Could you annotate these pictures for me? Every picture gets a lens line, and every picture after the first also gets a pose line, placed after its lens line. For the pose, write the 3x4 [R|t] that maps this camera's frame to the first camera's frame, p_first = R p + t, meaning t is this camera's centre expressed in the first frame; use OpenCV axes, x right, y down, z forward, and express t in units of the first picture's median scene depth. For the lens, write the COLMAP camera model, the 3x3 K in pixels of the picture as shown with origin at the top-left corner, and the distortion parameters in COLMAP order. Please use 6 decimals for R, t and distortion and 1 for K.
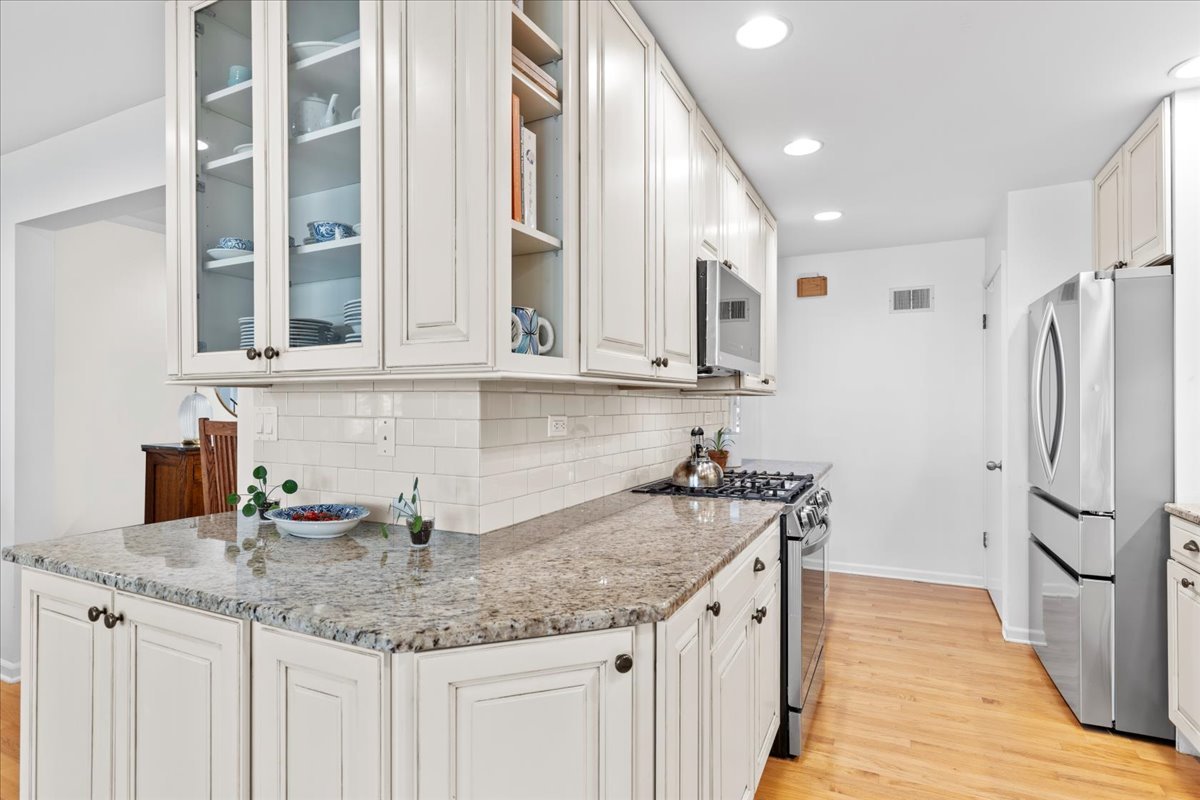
lens RADIAL K [[620.3, 0, 593.4], [0, 620.3, 400.9], [0, 0, 1]] dist [-0.000062, -0.000216]
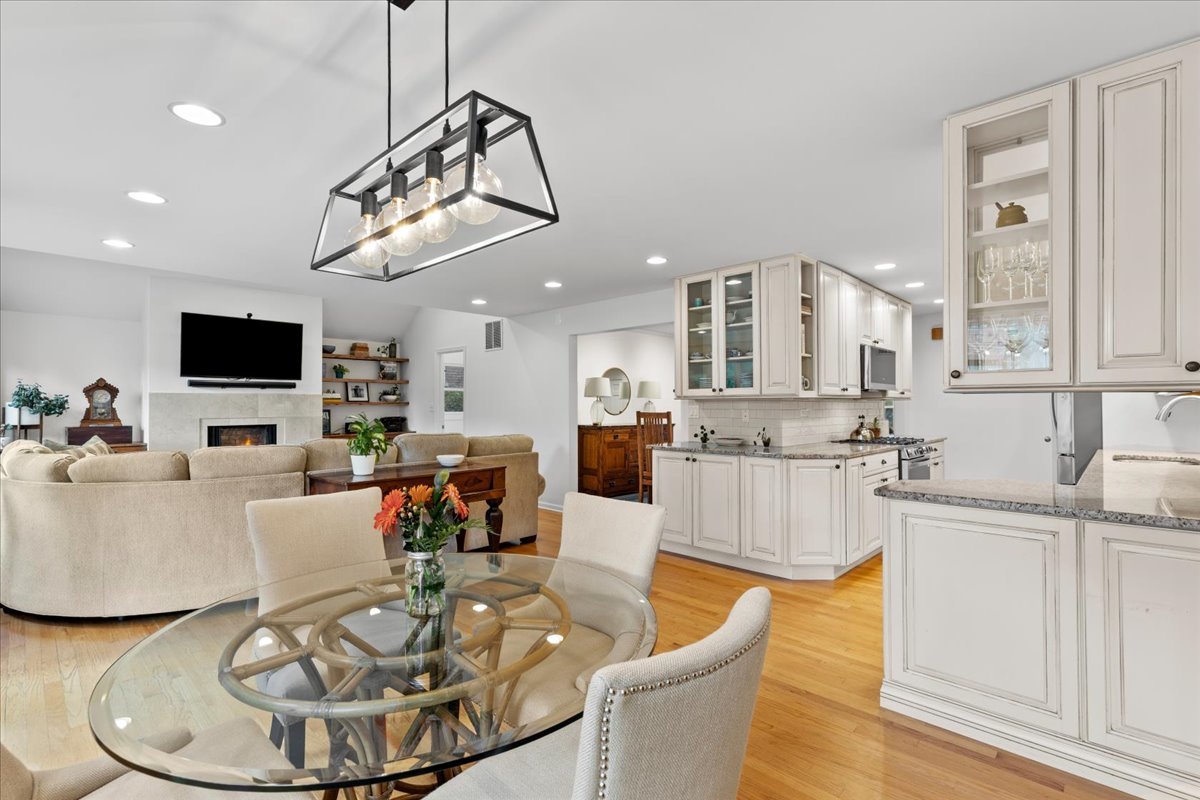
lens RADIAL K [[549.7, 0, 597.9], [0, 549.7, 399.5], [0, 0, 1]] dist [0.004693, -0.000165]
pose [[0.954622, -0.005236, -0.297773, -0.178779], [0.002604, 0.999954, -0.009234, 0.001399], [0.297808, 0.008039, 0.954592, -1.395793]]
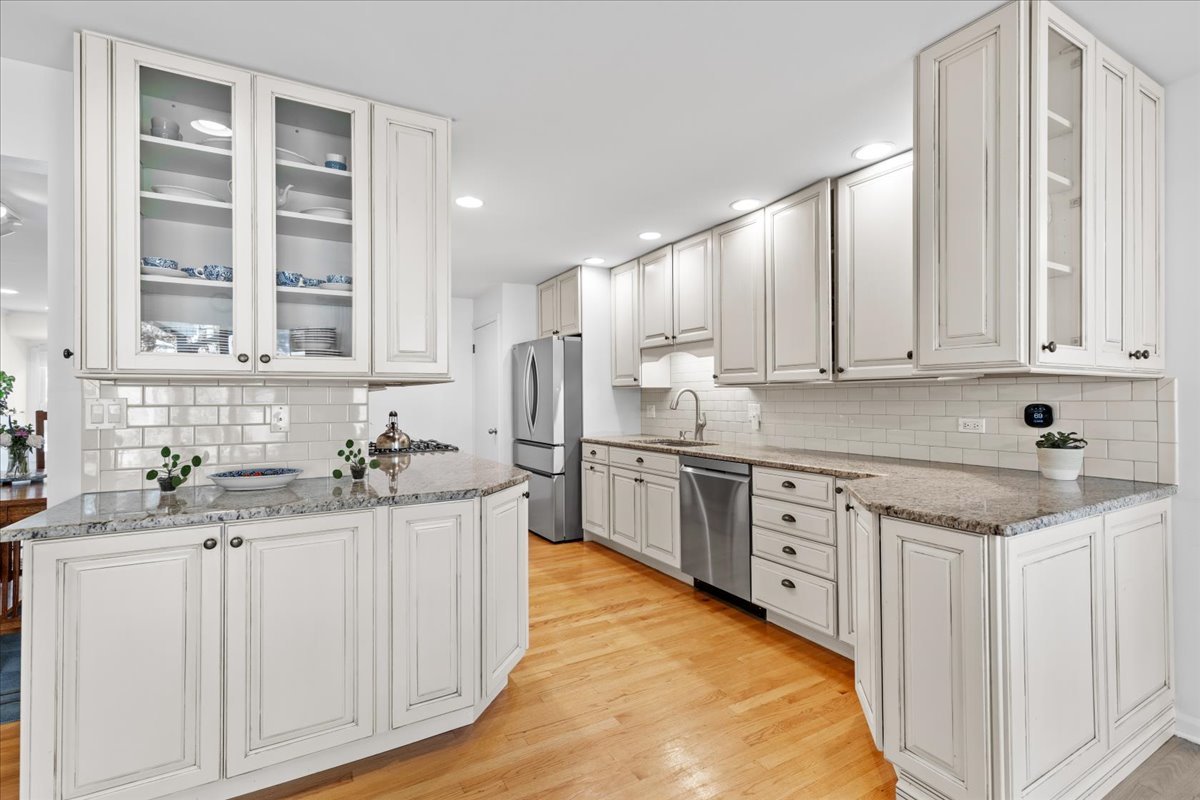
lens RADIAL K [[549.7, 0, 596.1], [0, 549.7, 393.4], [0, 0, 1]] dist [0.004693, -0.000165]
pose [[0.566587, 0.002438, 0.823998, -0.761967], [0.006024, 0.999957, -0.007101, 0.011778], [-0.823980, 0.008987, 0.566548, -0.236725]]
